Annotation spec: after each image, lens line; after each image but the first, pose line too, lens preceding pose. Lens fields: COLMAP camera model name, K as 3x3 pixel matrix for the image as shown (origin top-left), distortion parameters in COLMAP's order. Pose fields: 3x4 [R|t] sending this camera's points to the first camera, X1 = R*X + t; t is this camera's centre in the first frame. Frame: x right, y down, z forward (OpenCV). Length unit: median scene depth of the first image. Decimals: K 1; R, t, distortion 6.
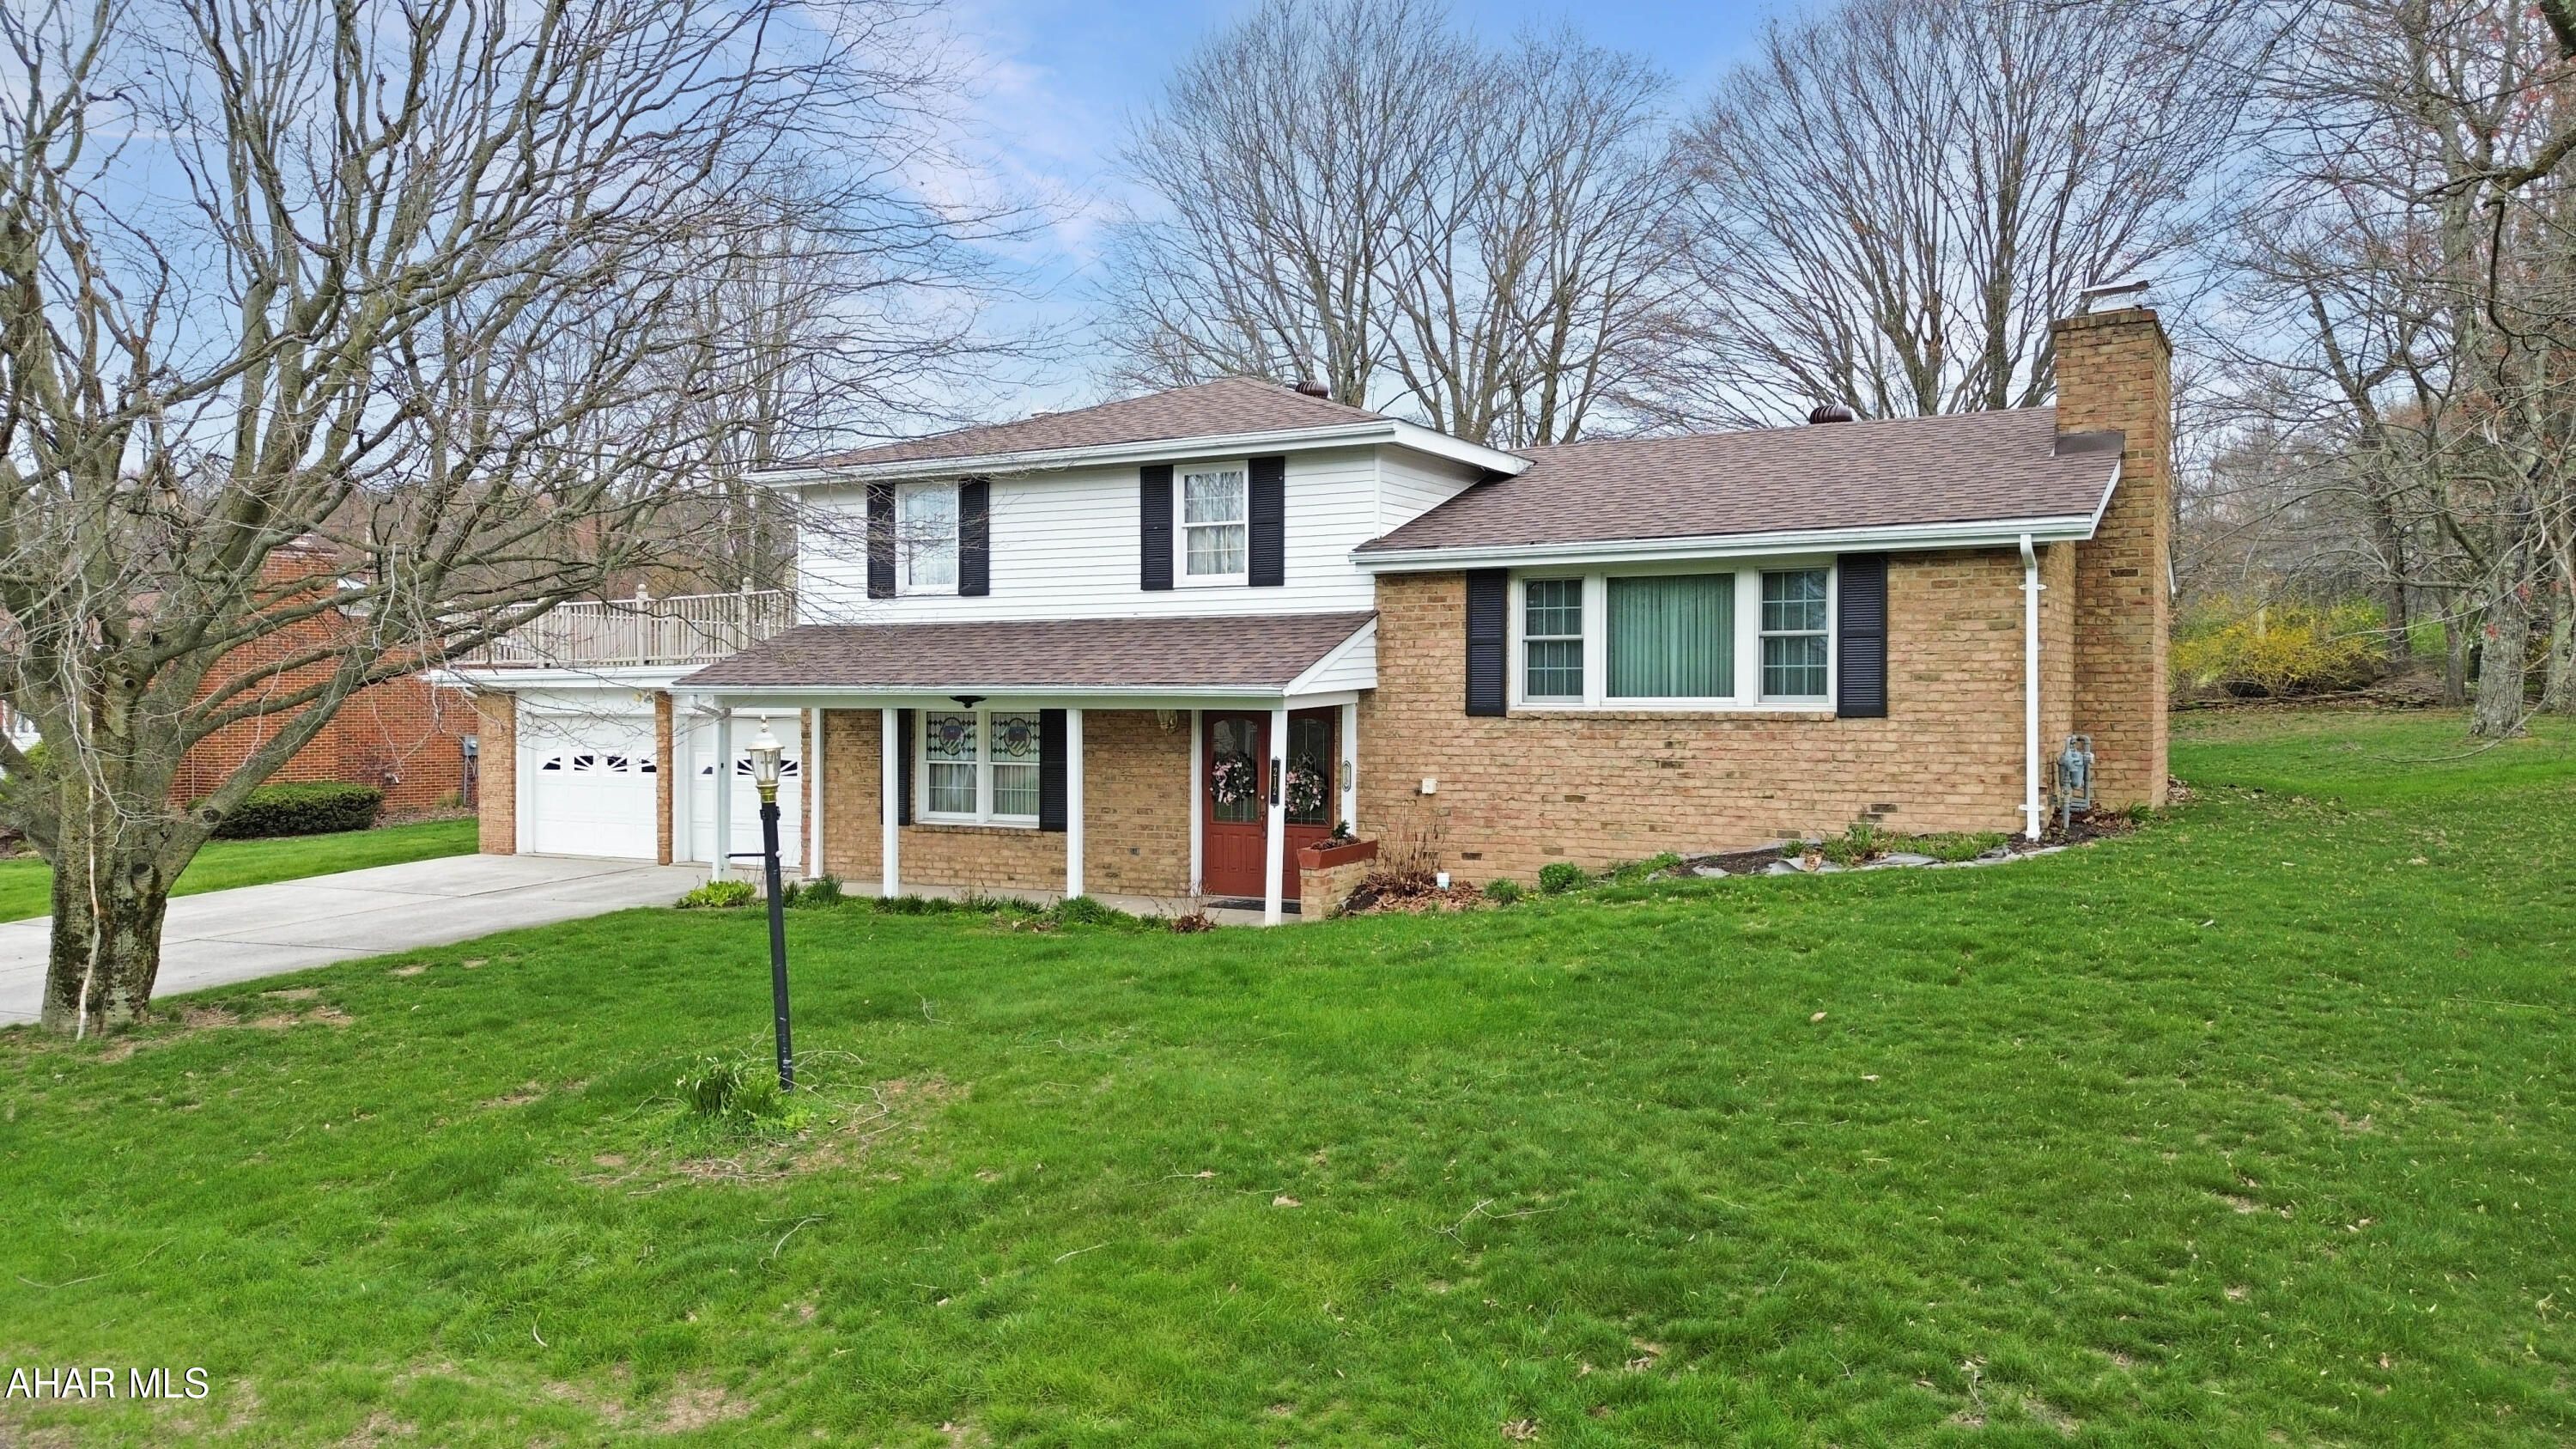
lens RADIAL K [[1770.0, 0, 1275.6], [0, 1770.0, 714.9], [0, 0, 1]] dist [0.106140, -0.158296]
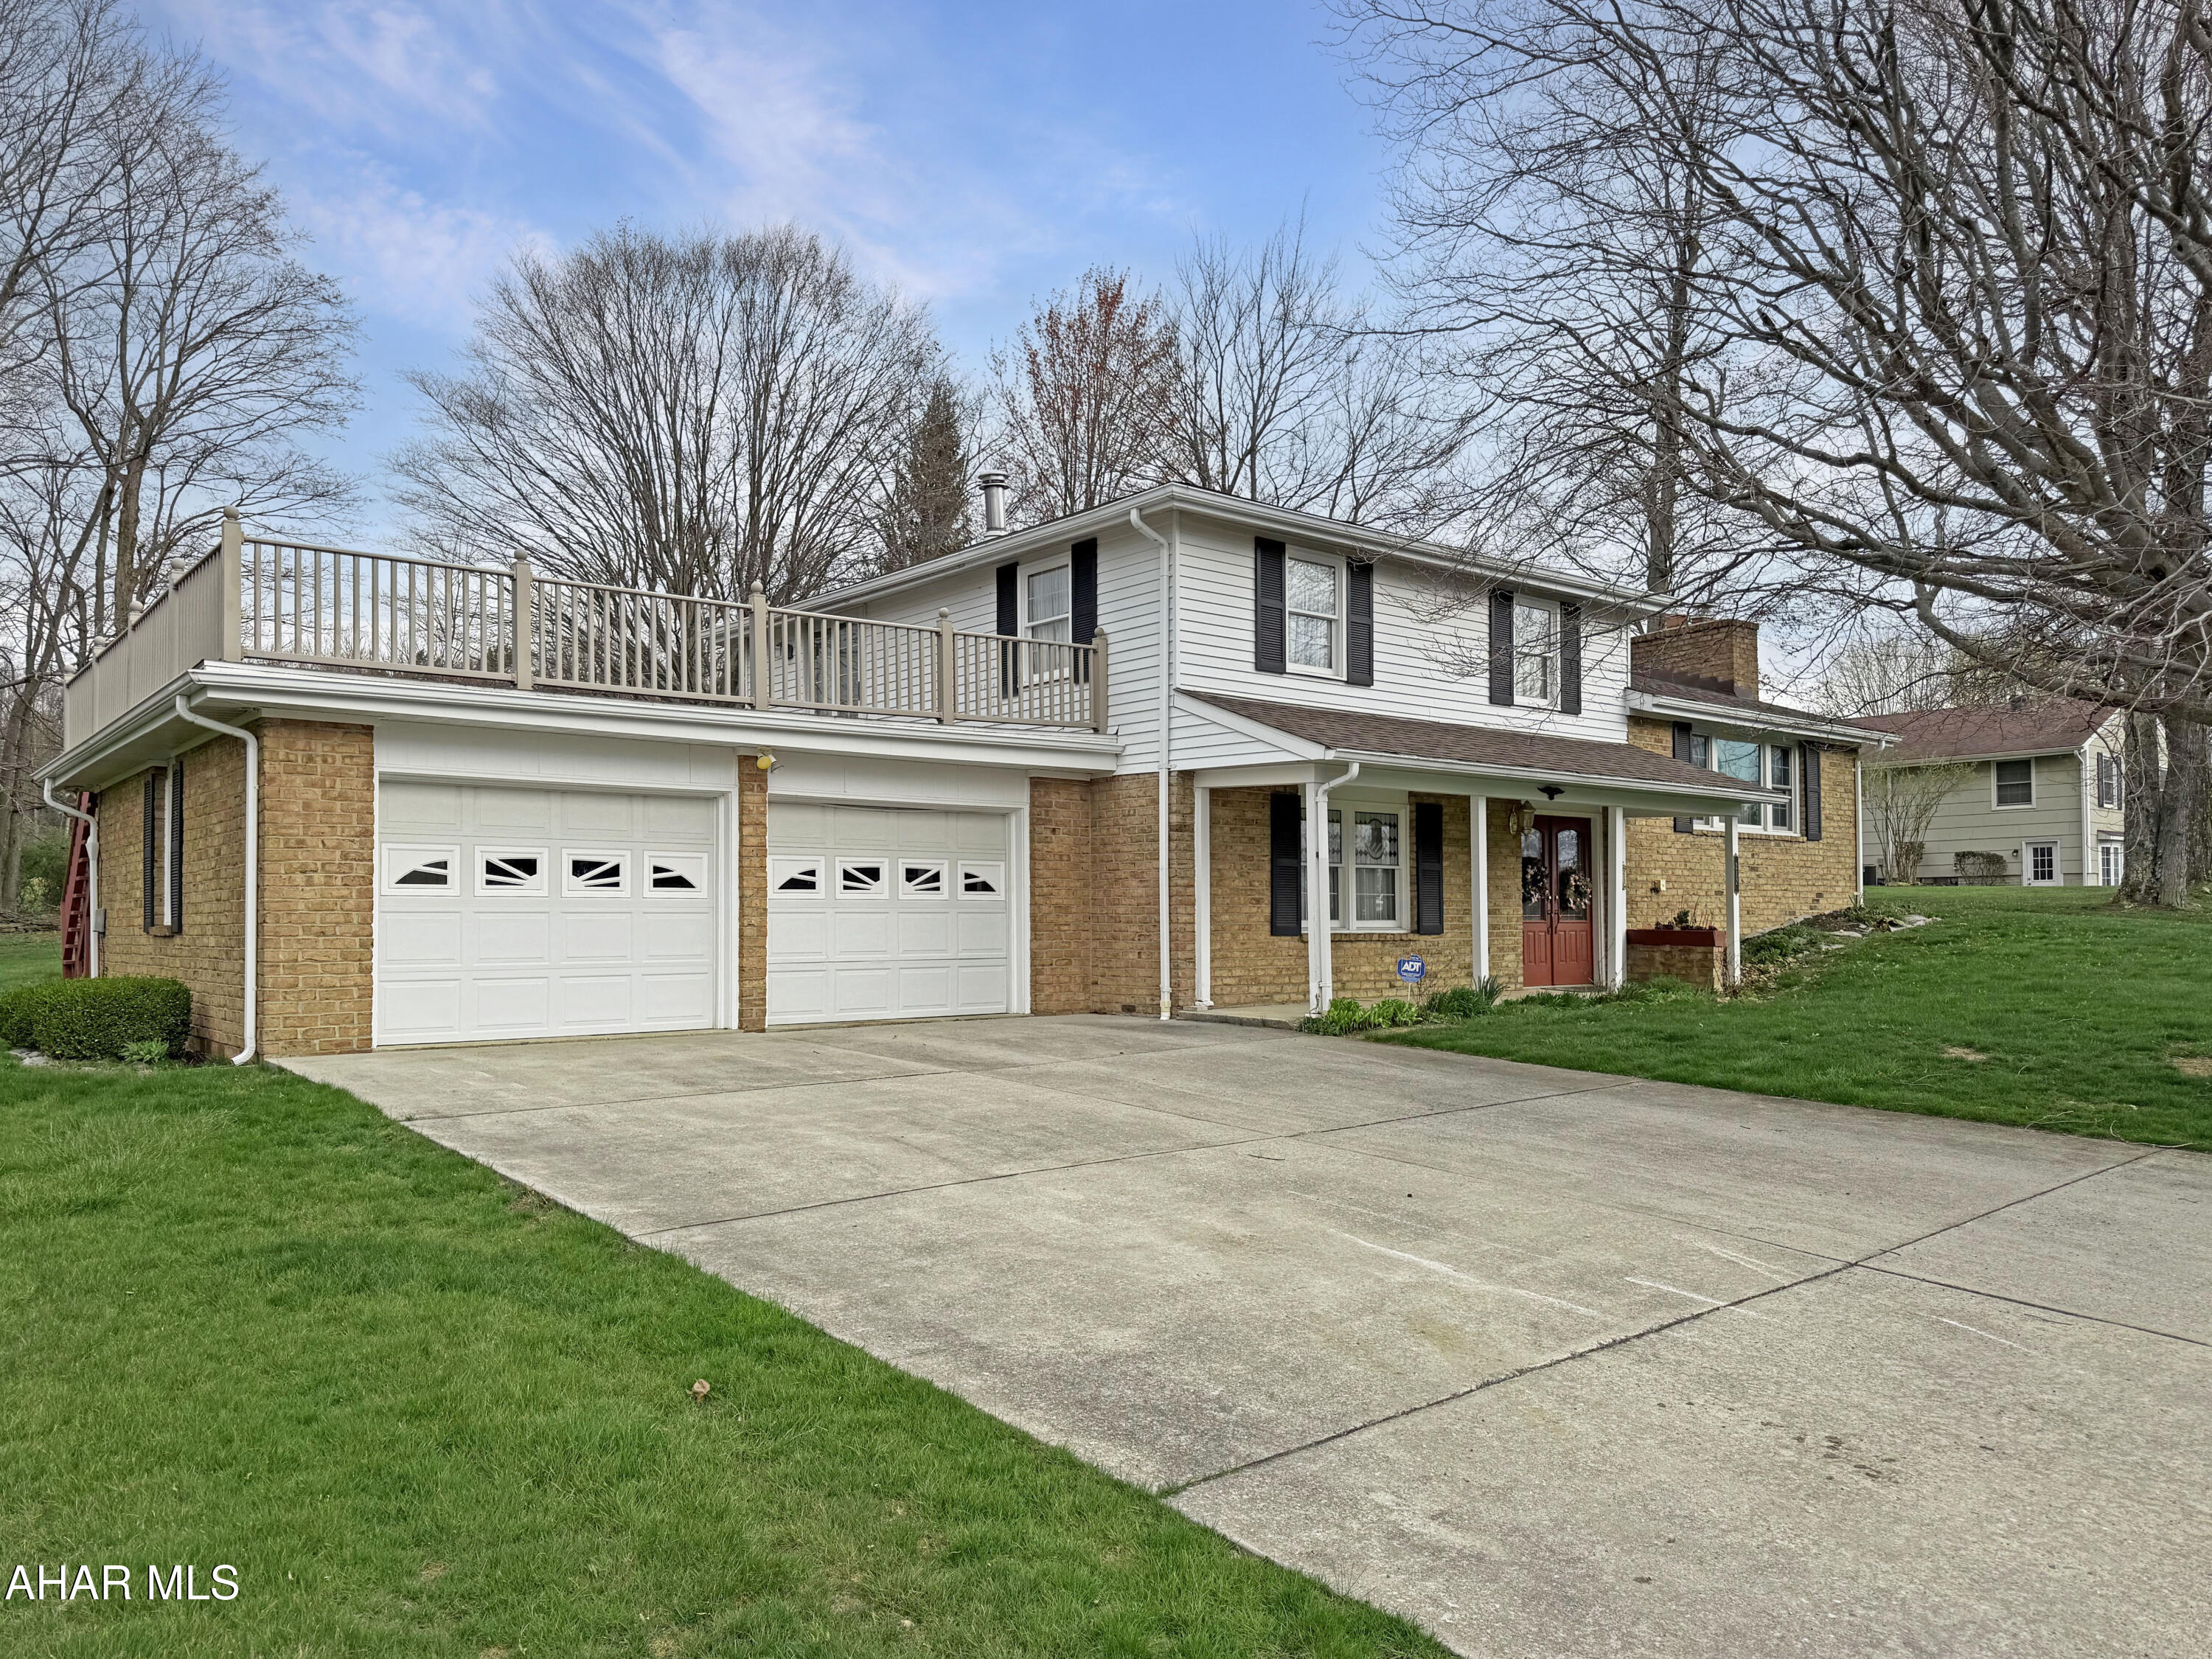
lens RADIAL K [[1557.5, 0, 1106.0], [0, 1557.5, 839.8], [0, 0, 1]] dist [0.046001, -0.008275]
pose [[0.381156, 0.015925, 0.924374, -1.166848], [-0.017143, 0.999801, -0.010156, 0.028047], [-0.924352, -0.011975, 0.381353, 0.969175]]
